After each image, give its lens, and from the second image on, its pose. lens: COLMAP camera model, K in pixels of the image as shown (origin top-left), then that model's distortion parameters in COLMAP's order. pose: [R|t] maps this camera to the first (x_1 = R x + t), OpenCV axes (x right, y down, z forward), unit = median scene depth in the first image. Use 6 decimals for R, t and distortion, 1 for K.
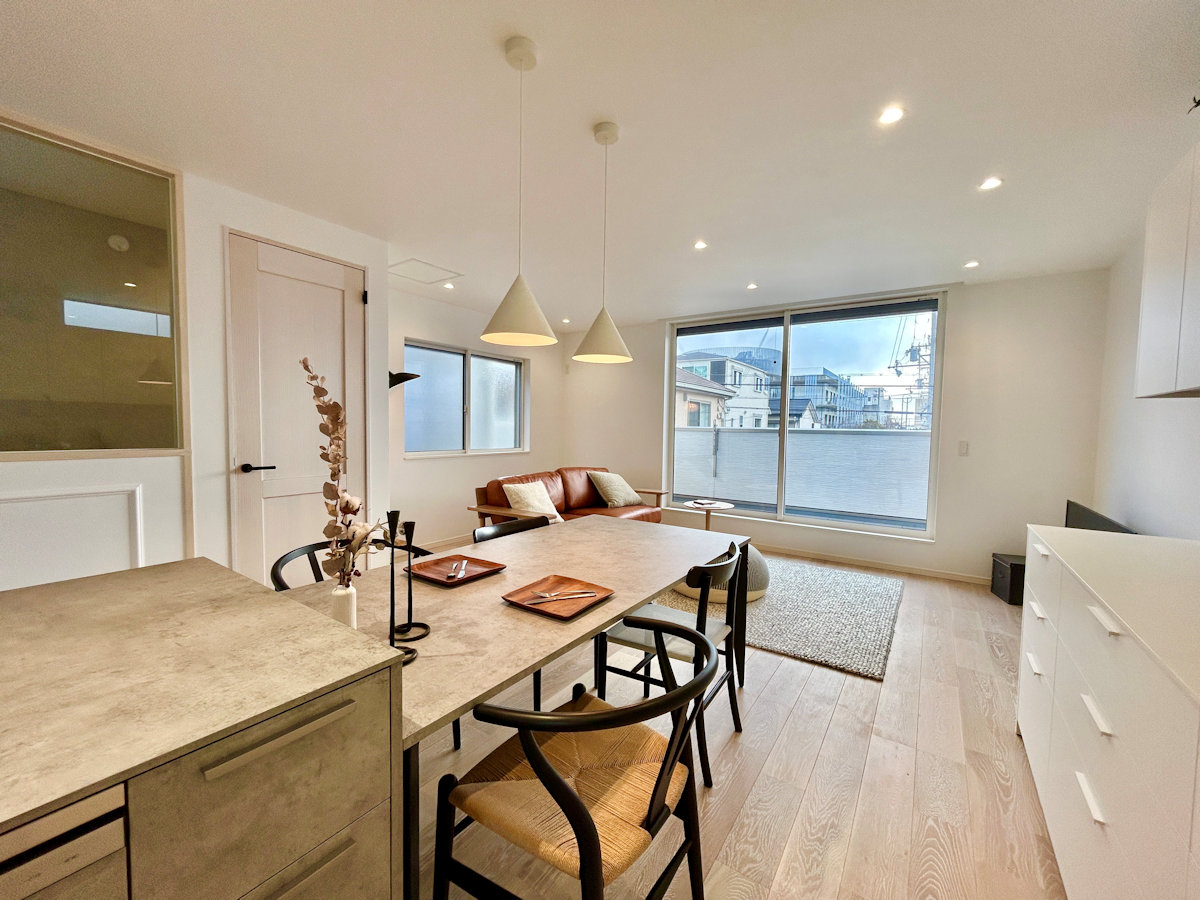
lens RADIAL K [[480.5, 0, 600.0], [0, 480.5, 450.0], [0, 0, 1]] dist [-0.002652, 0.000038]
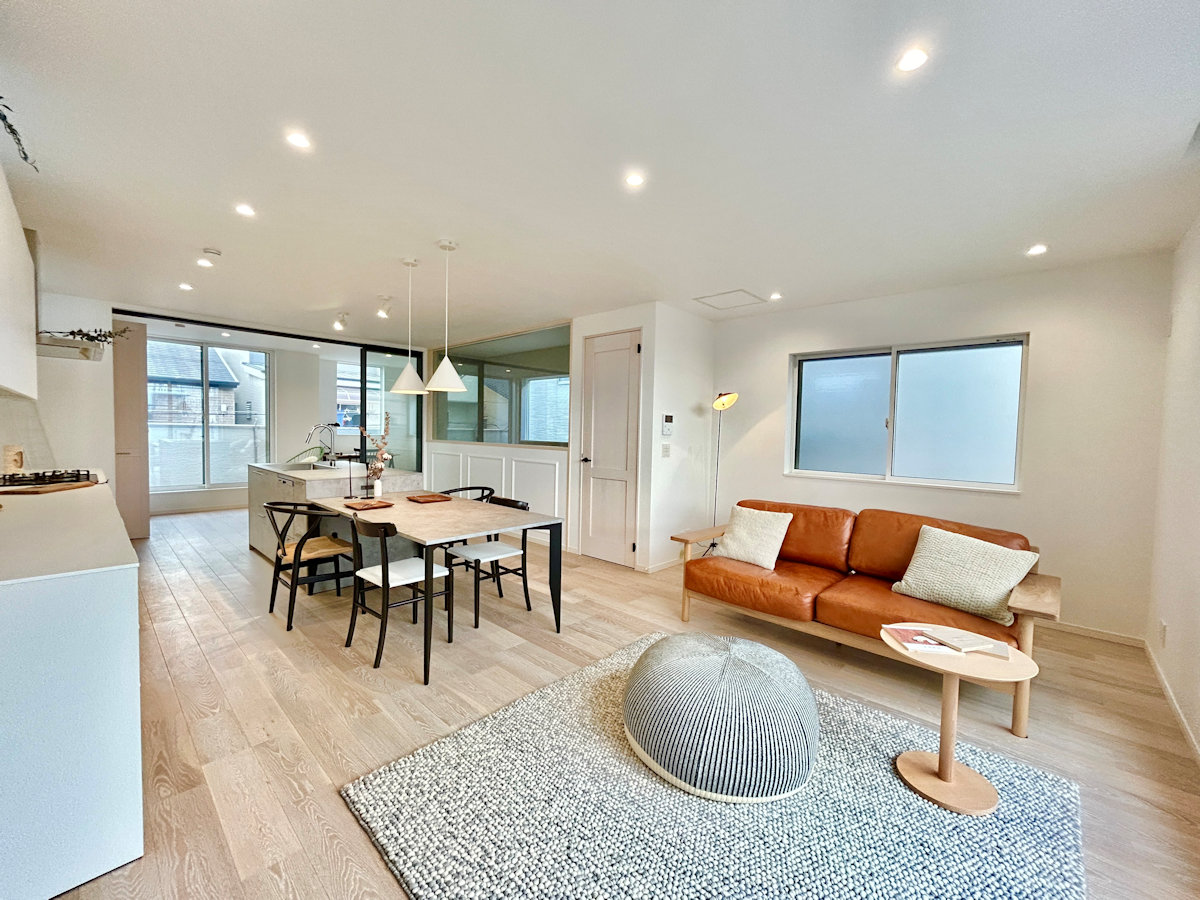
lens RADIAL K [[480.5, 0, 600.0], [0, 480.5, 450.0], [0, 0, 1]] dist [-0.002652, 0.000038]
pose [[-0.141459, 0.017383, -0.989791, 0.651707], [-0.076607, 0.996655, 0.028452, -0.034246], [0.986976, 0.079849, -0.139654, 0.766032]]
